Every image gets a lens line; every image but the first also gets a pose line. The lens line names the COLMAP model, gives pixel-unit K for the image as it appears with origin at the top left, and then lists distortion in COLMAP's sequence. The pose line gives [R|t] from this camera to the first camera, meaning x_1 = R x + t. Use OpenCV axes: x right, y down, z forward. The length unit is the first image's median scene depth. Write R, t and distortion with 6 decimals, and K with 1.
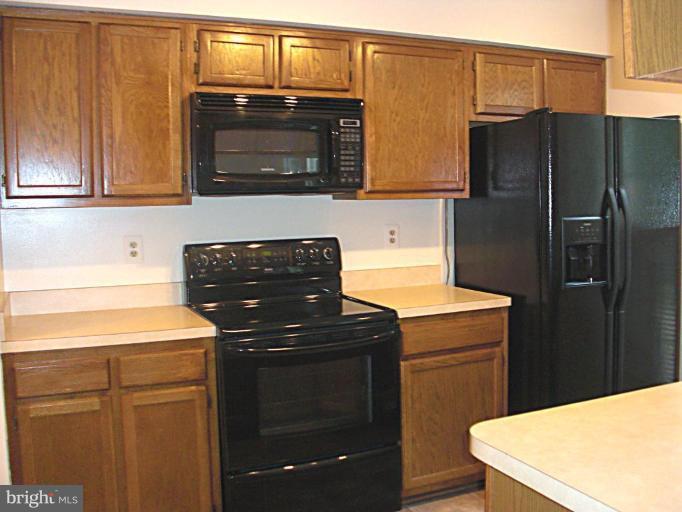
lens RADIAL K [[705.8, 0, 341.0], [0, 705.8, 256.0], [0, 0, 1]] dist [-0.220205, 0.222329]
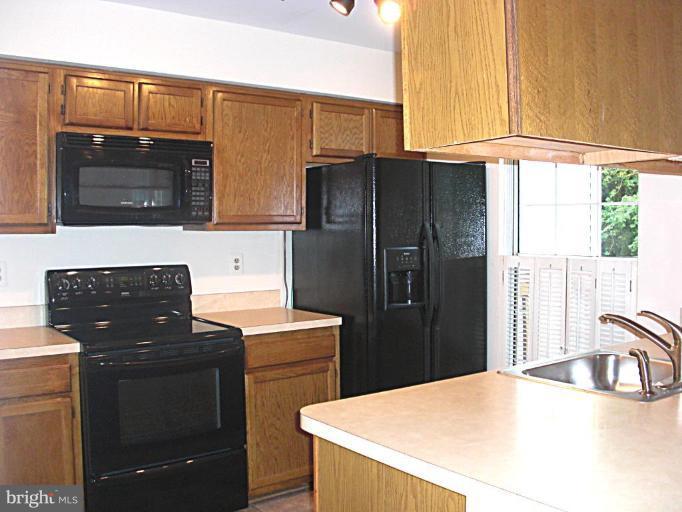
lens RADIAL K [[705.8, 0, 341.0], [0, 705.8, 256.0], [0, 0, 1]] dist [-0.220205, 0.222329]
pose [[0.975580, 0.005885, 0.219565, -0.012245], [0.003404, 0.999116, -0.041907, 0.007793], [-0.219617, 0.041631, 0.974697, -0.136385]]
